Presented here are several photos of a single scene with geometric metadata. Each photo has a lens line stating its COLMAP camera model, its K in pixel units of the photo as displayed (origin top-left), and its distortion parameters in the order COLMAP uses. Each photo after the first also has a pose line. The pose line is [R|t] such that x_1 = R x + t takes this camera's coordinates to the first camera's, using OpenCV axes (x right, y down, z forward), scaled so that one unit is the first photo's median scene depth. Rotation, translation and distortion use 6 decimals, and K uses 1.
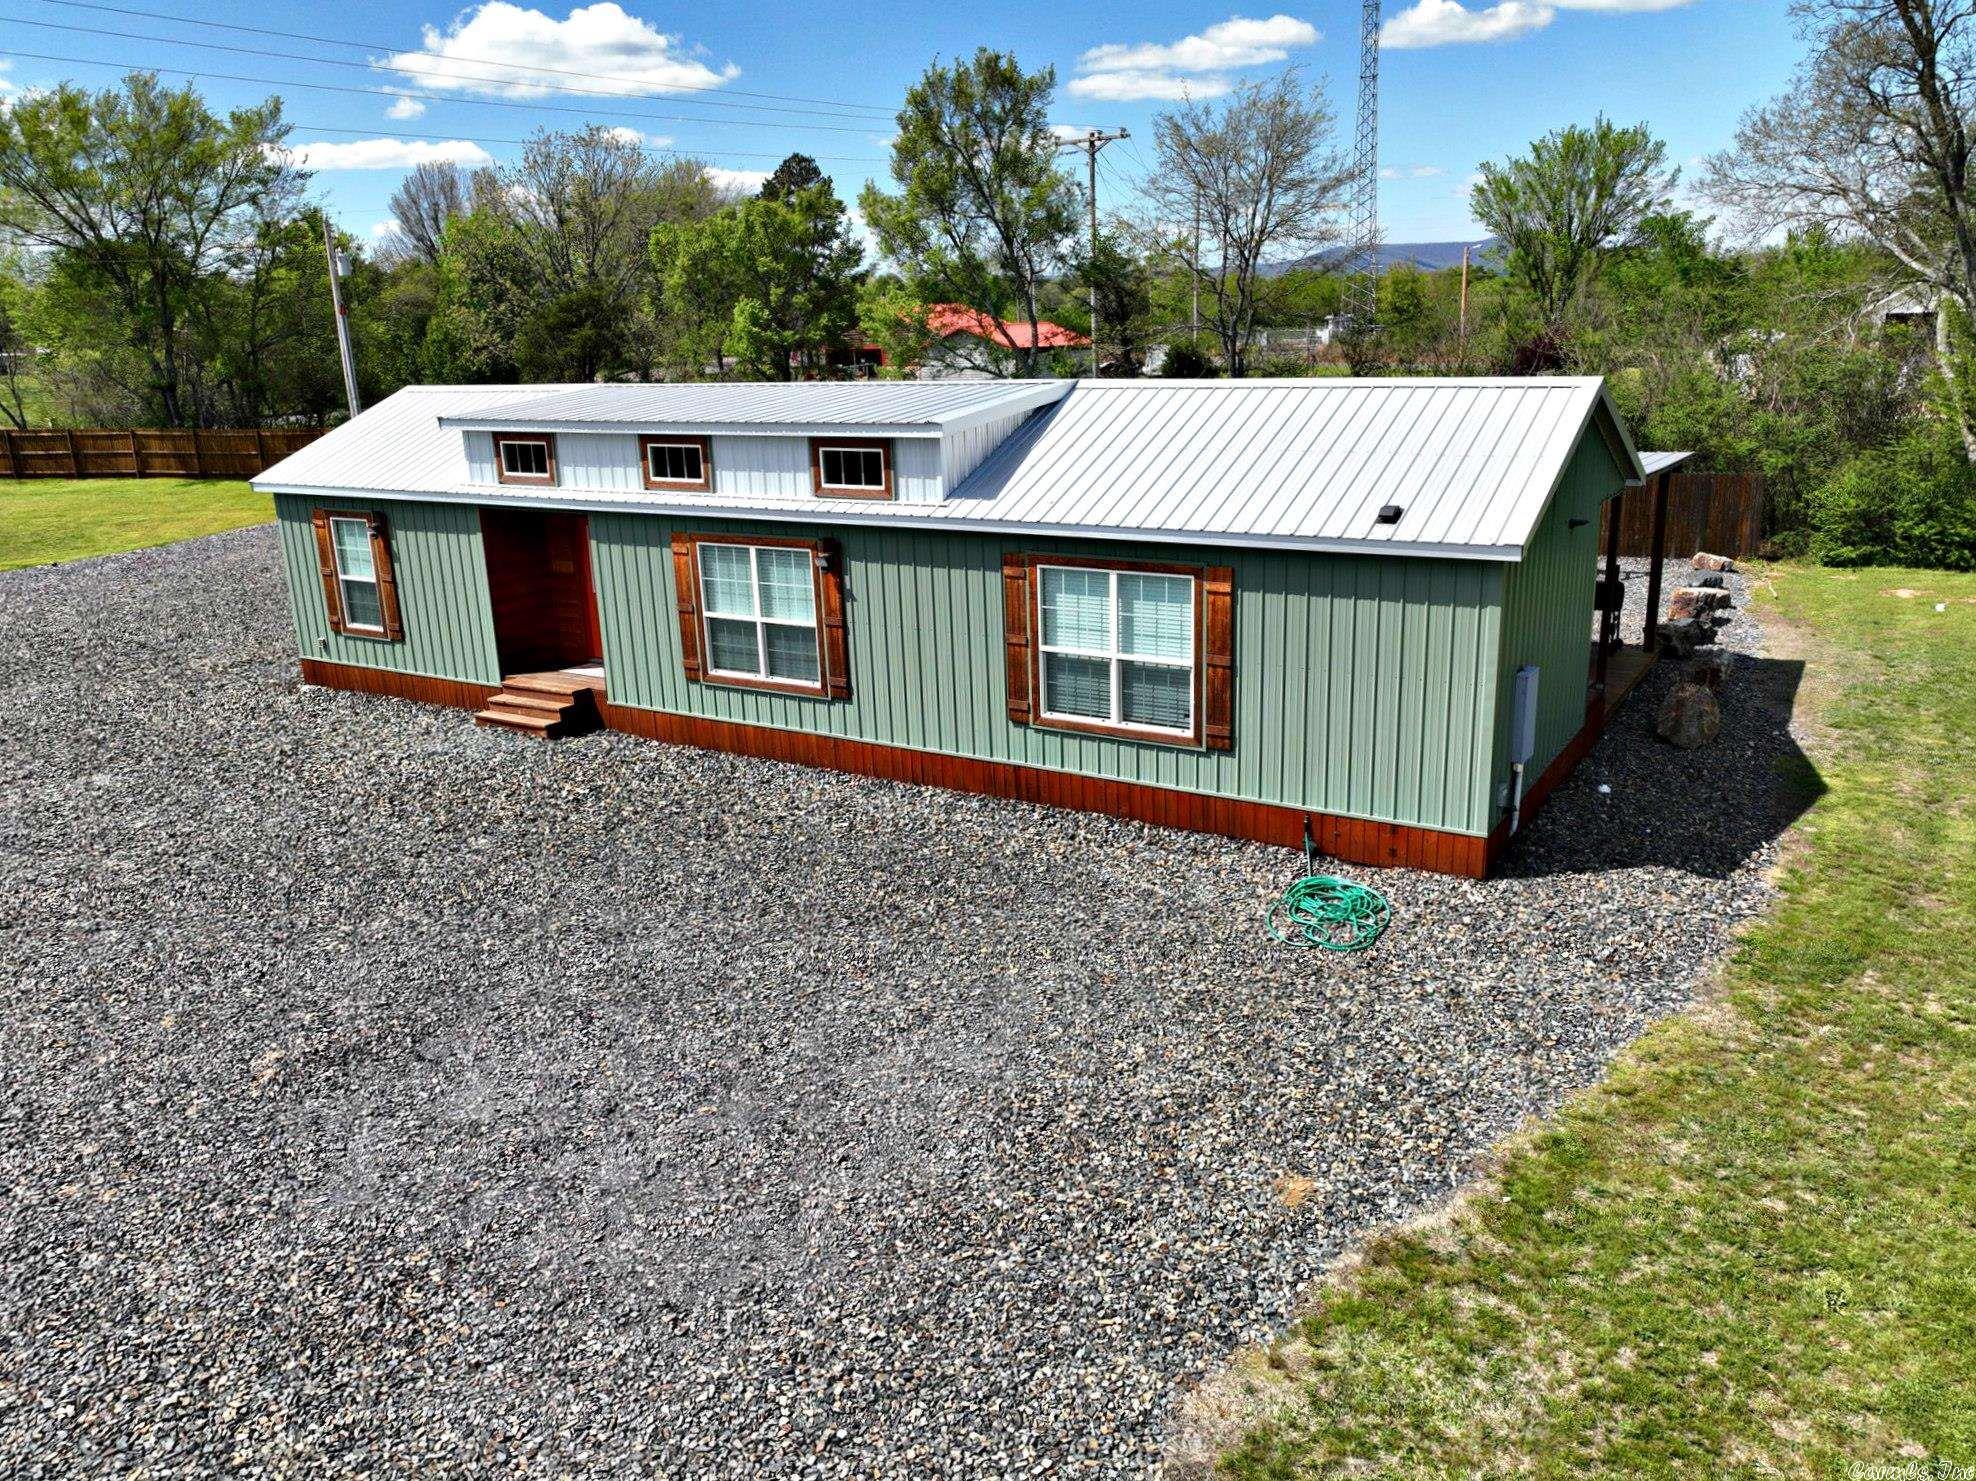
lens RADIAL K [[1477.3, 0, 988.0], [0, 1477.3, 740.5], [0, 0, 1]] dist [-0.008668, 0.037055]
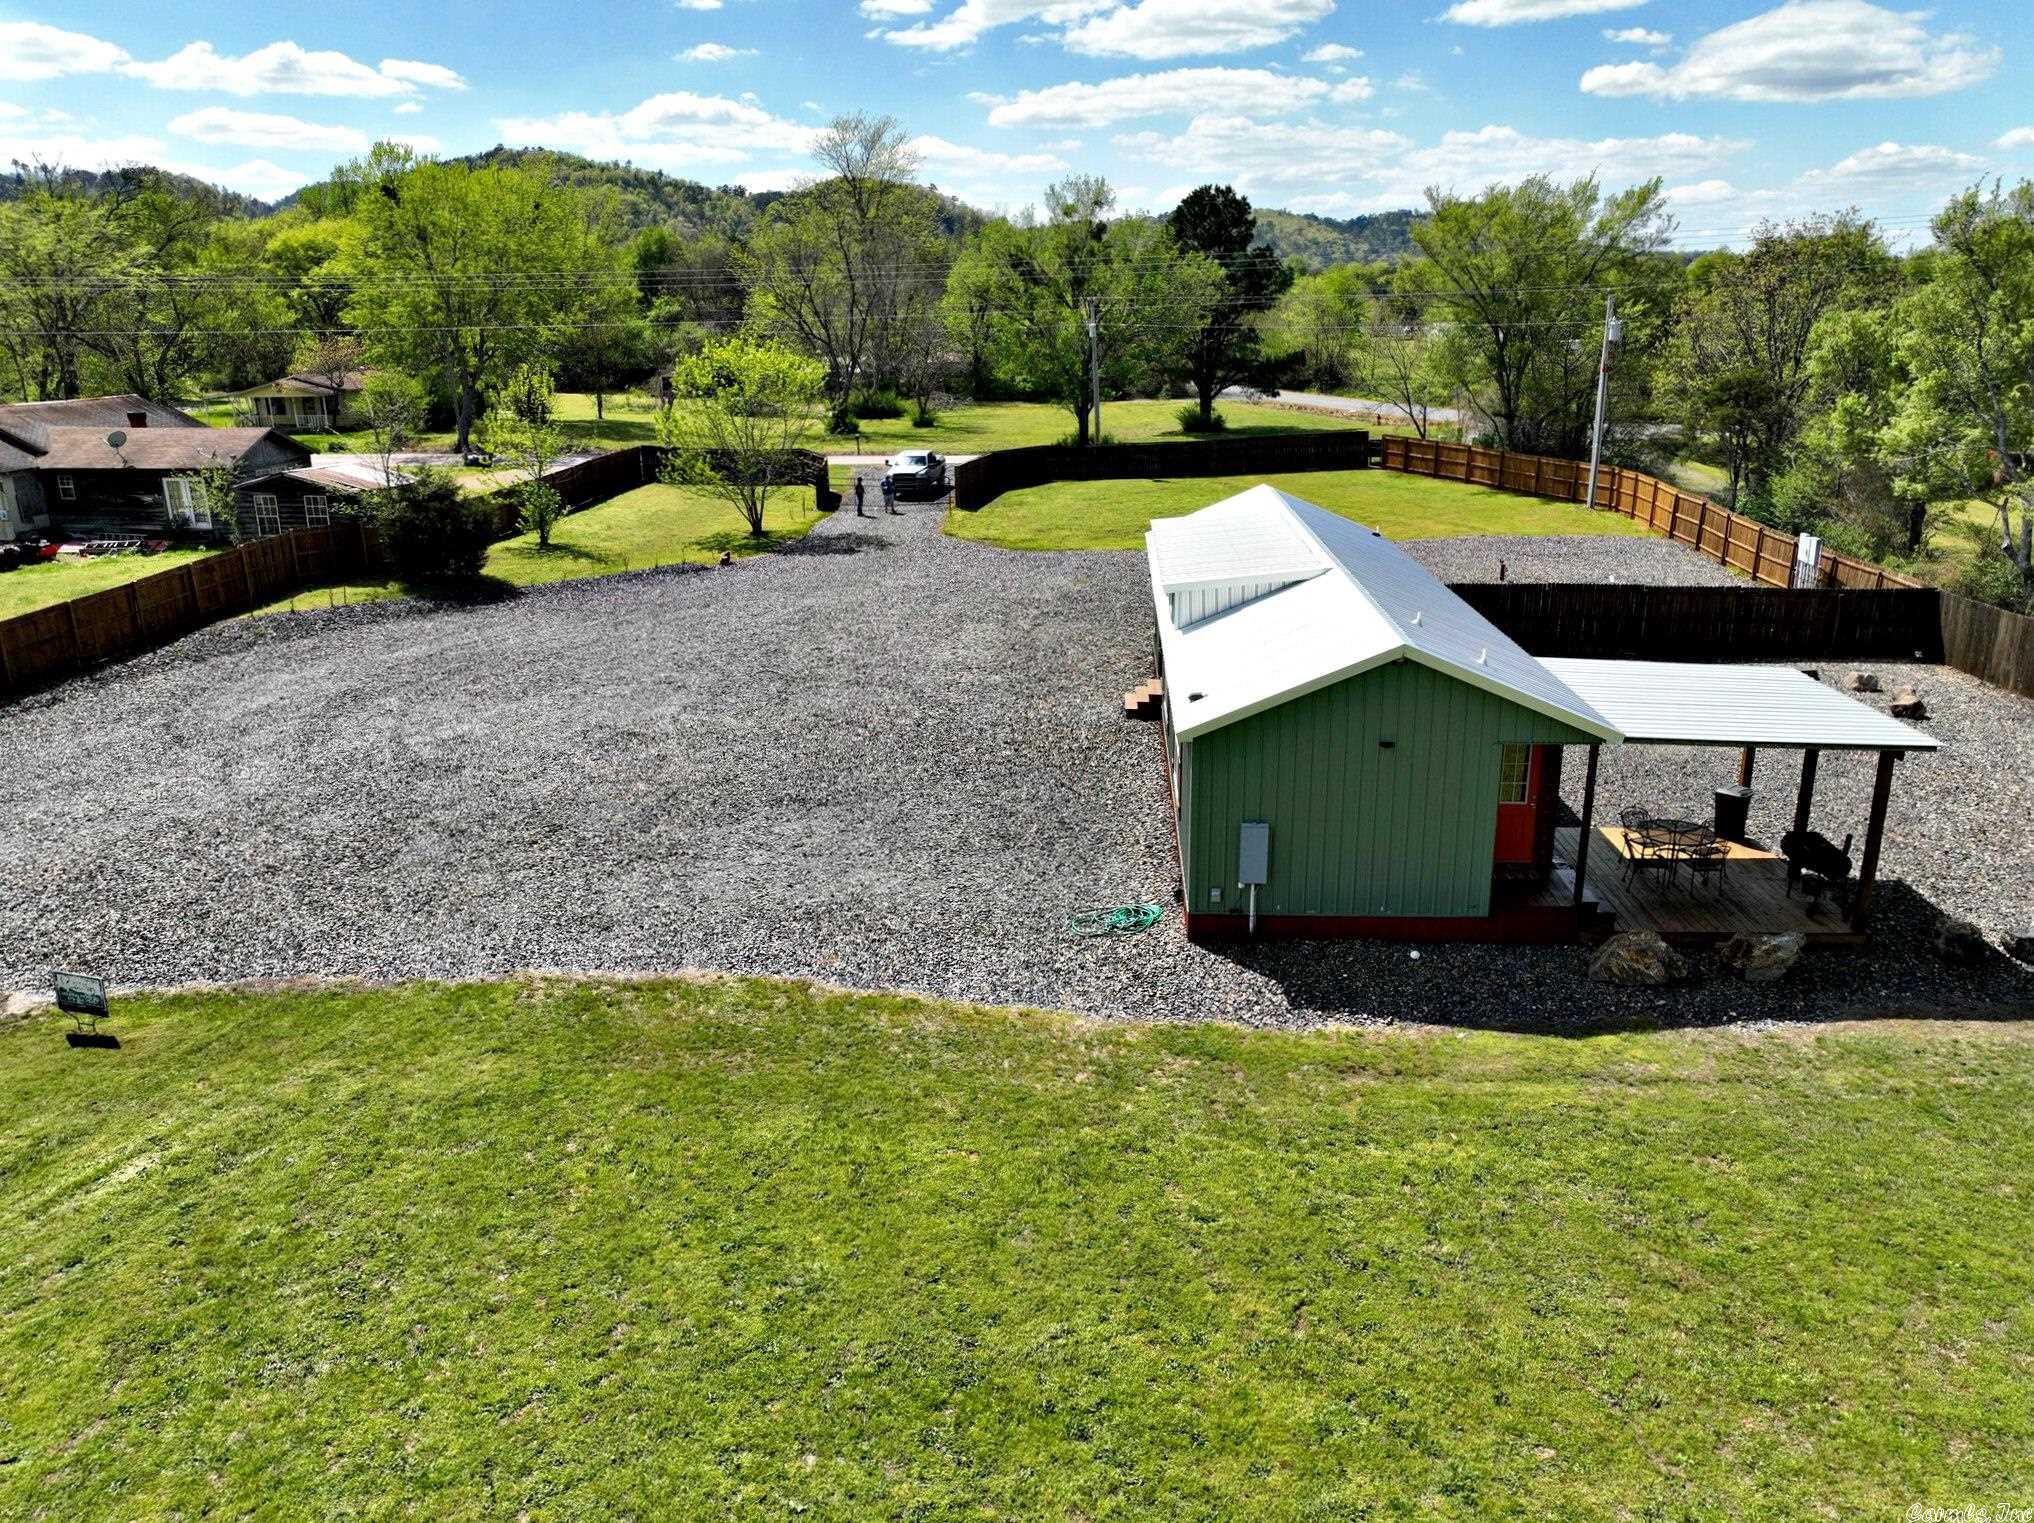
lens RADIAL K [[1520.6, 0, 1017.0], [0, 1520.6, 761.5], [0, 0, 1]] dist [-0.008668, 0.037055]
pose [[0.475461, 0.282358, -0.833193, 1.473605], [-0.246194, 0.951957, 0.182115, -0.318826], [0.844586, 0.118538, 0.522133, 0.000846]]
